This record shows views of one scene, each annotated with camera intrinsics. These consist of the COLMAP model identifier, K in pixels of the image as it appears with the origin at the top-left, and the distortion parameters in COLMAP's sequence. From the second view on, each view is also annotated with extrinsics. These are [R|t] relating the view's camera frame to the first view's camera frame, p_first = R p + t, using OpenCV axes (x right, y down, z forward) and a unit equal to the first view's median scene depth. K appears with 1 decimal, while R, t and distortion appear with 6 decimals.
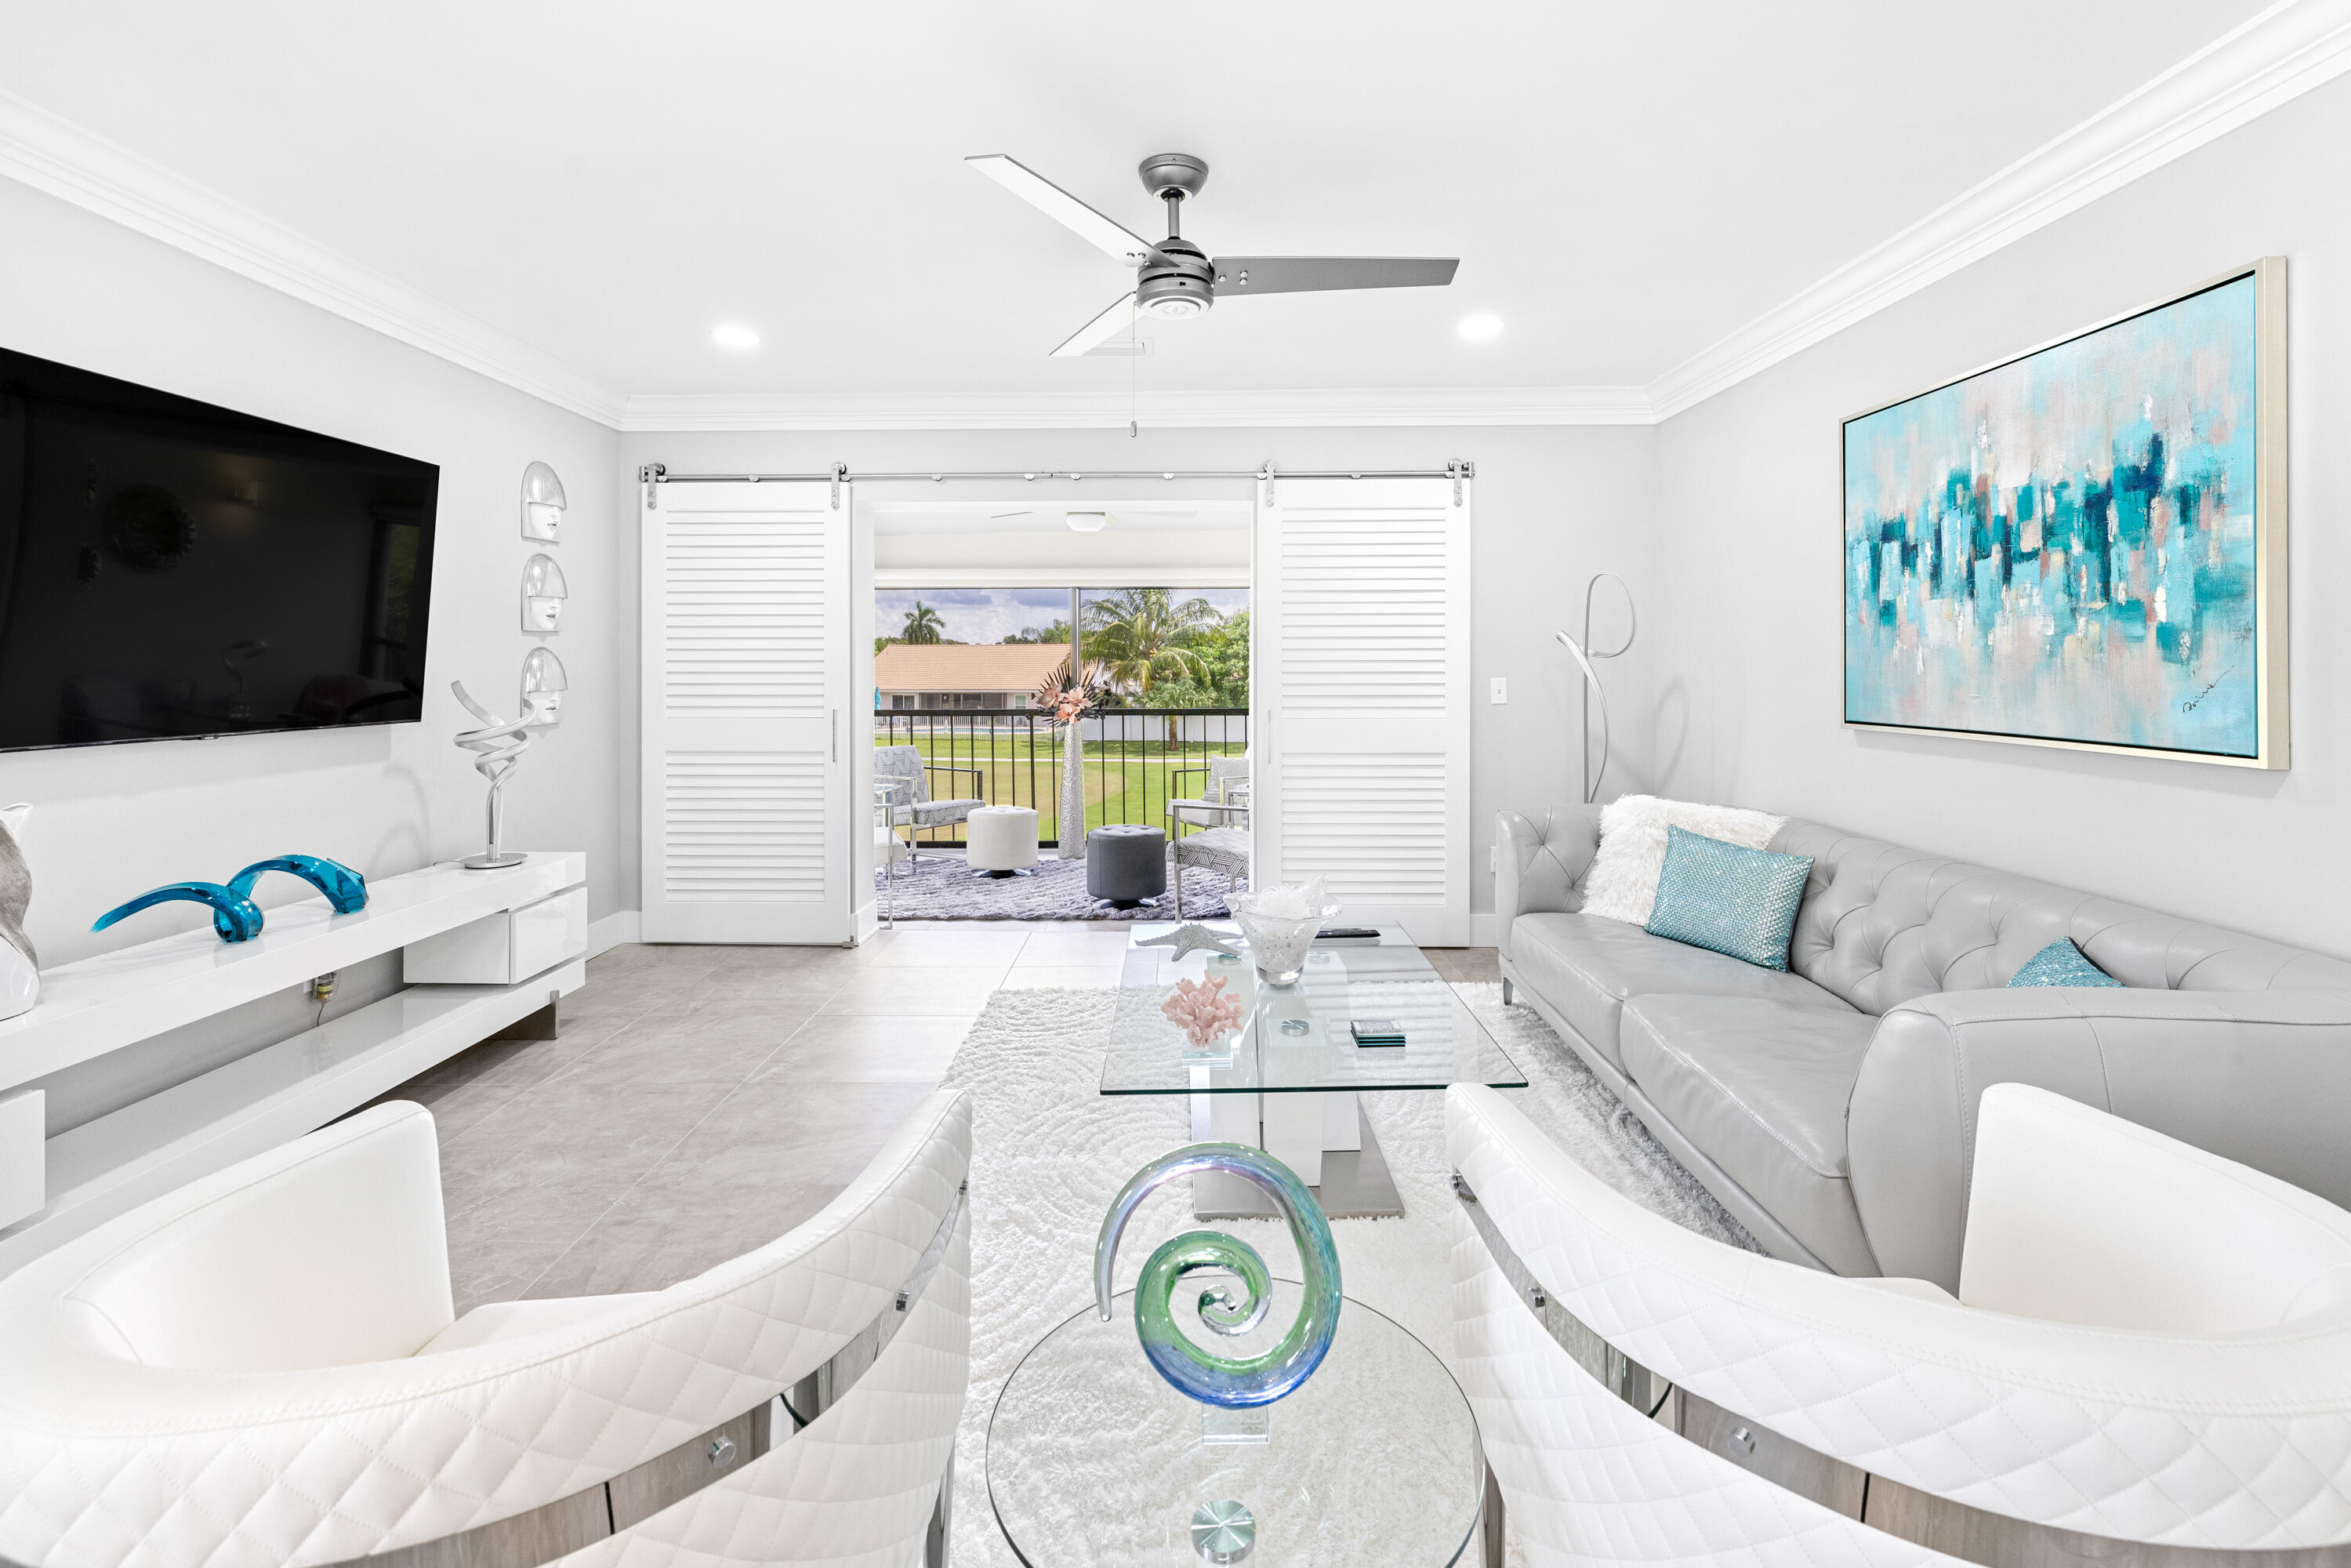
lens RADIAL K [[1020.0, 0, 1181.0], [0, 1020.0, 663.1], [0, 0, 1]] dist [-0.001027, -0.000144]
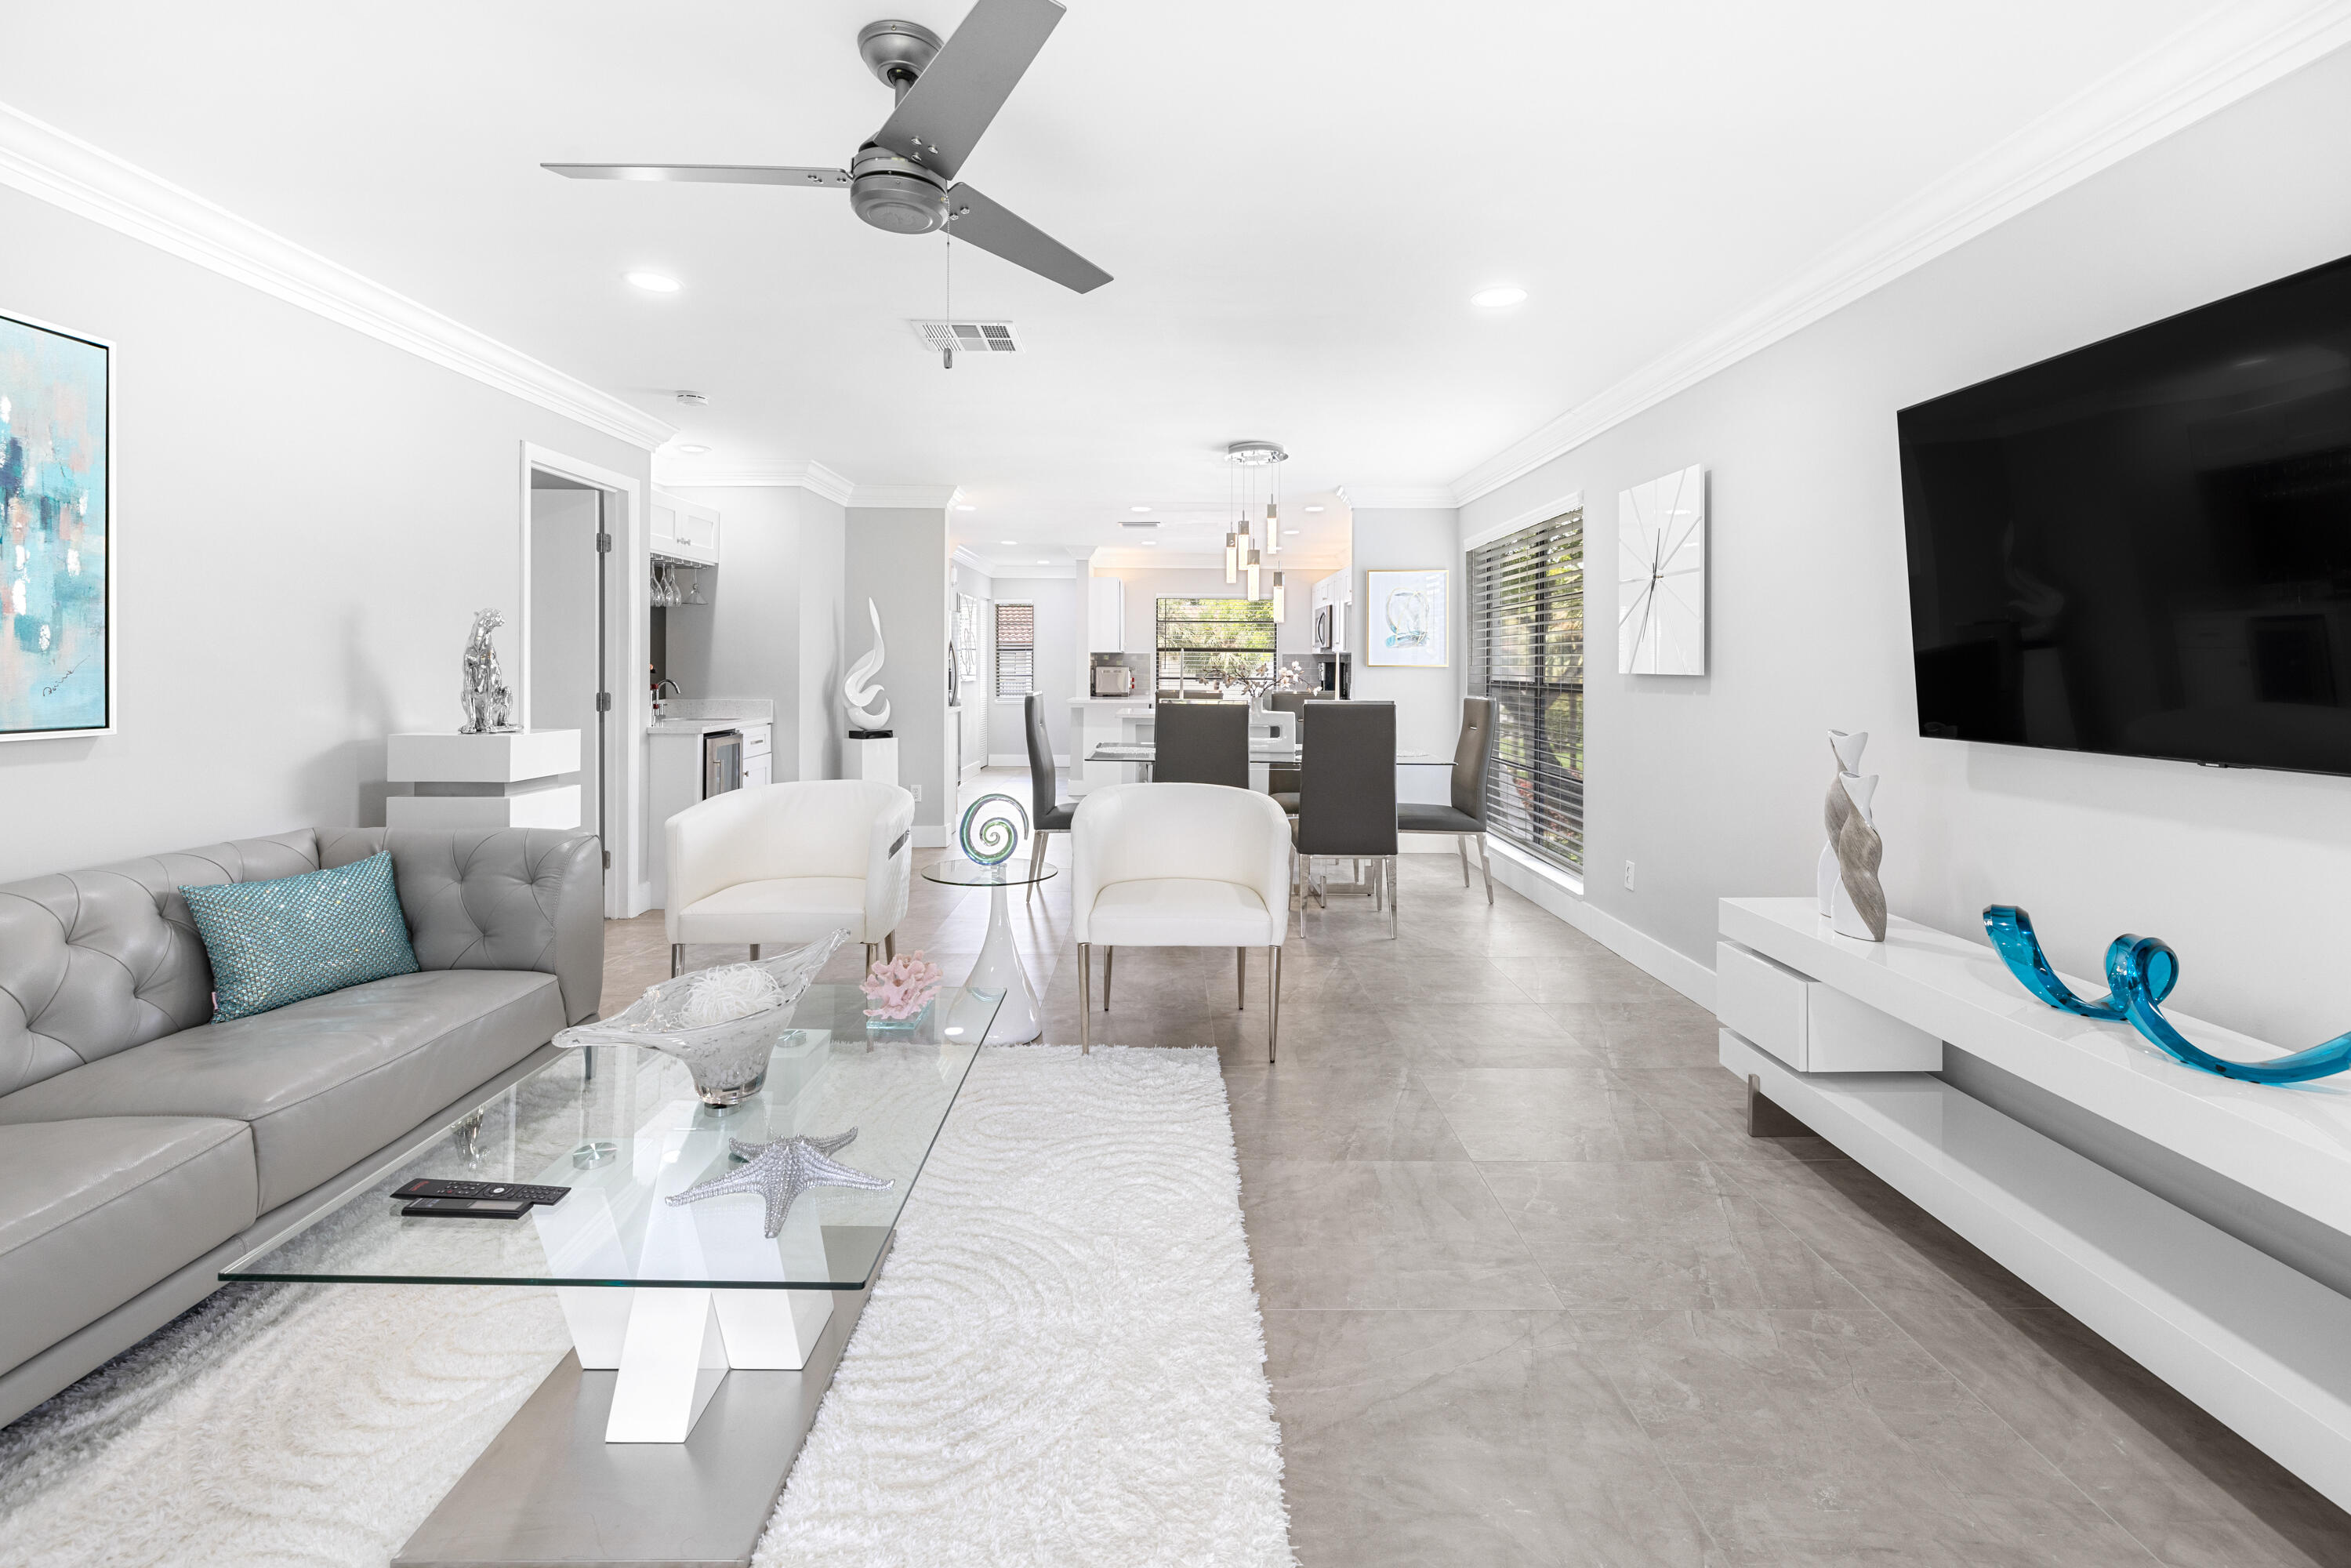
lens RADIAL K [[1026.9, 0, 1170.8], [0, 1026.9, 667.8], [0, 0, 1]] dist [-0.000611, -0.000022]
pose [[-0.999933, -0.005783, -0.009999, -0.202372], [-0.005796, 0.999982, 0.001310, 0.006332], [0.009991, 0.001368, -0.999949, 1.723275]]
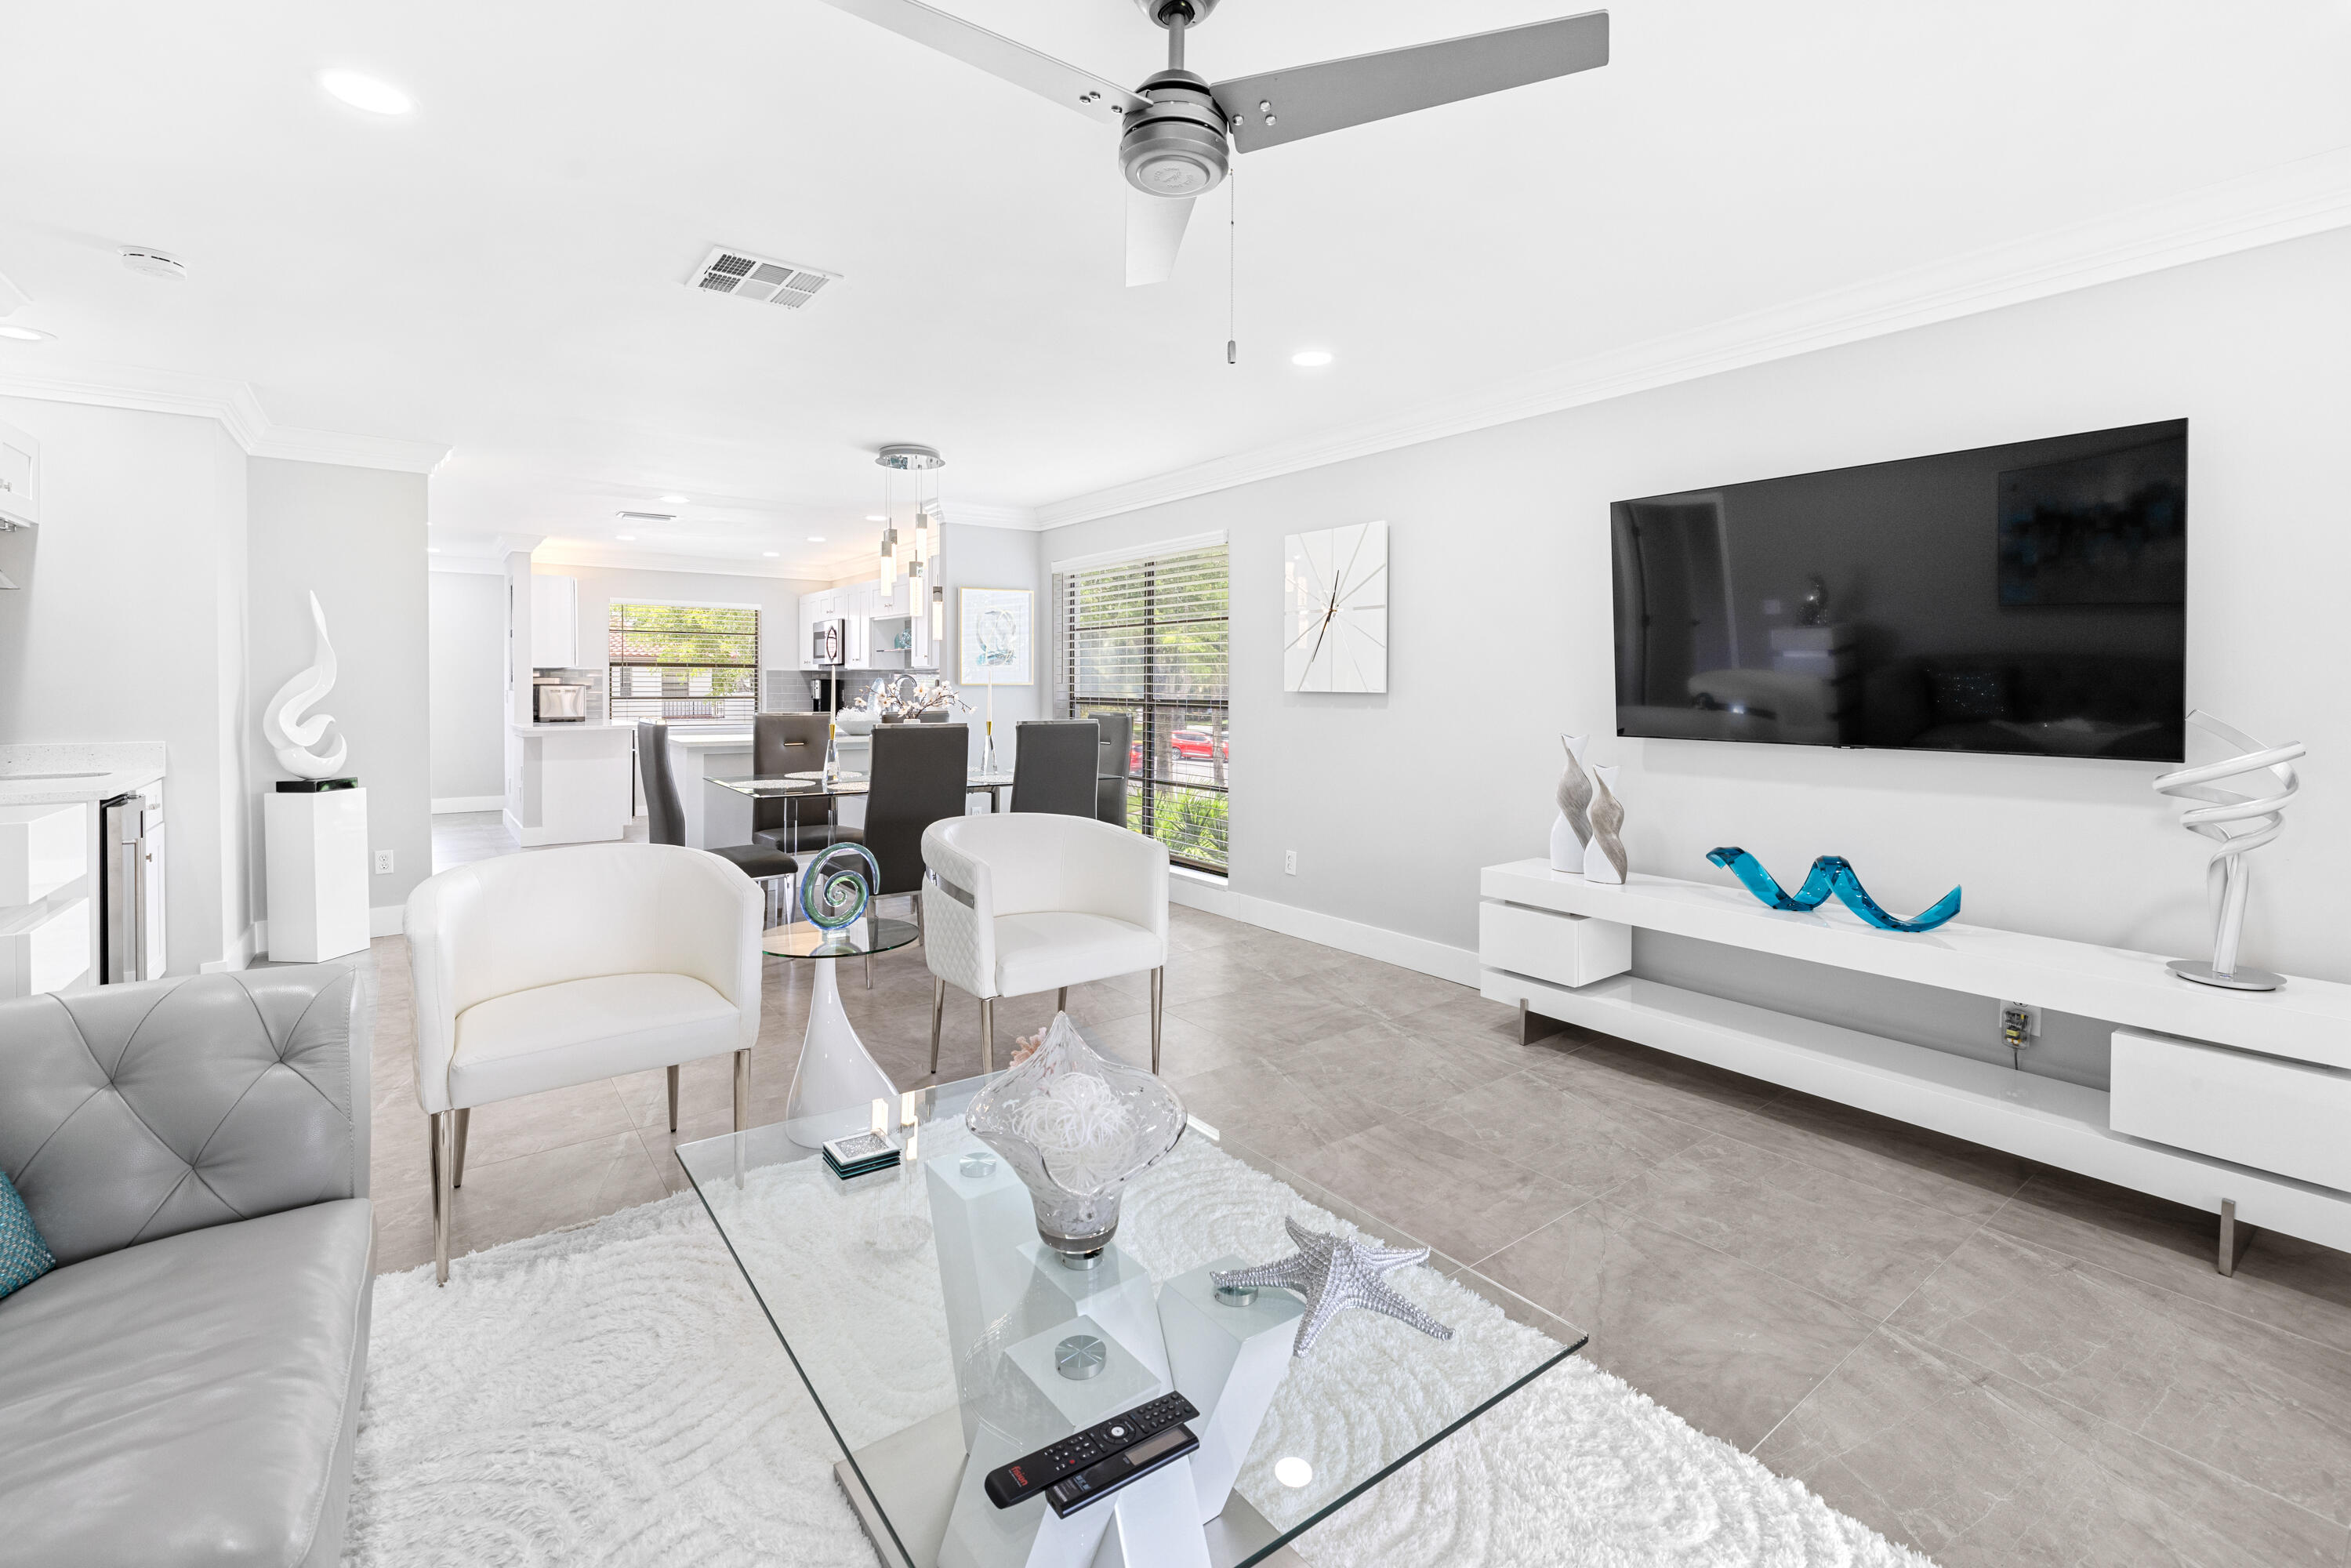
lens RADIAL K [[1024.0, 0, 1177.8], [0, 1024.0, 693.7], [0, 0, 1]] dist [0.000194, -0.000229]
pose [[-0.799809, 0.004221, -0.600240, 0.391163], [-0.001822, 0.999954, 0.009459, 0.000447], [0.600252, 0.008659, -0.799764, 1.489993]]
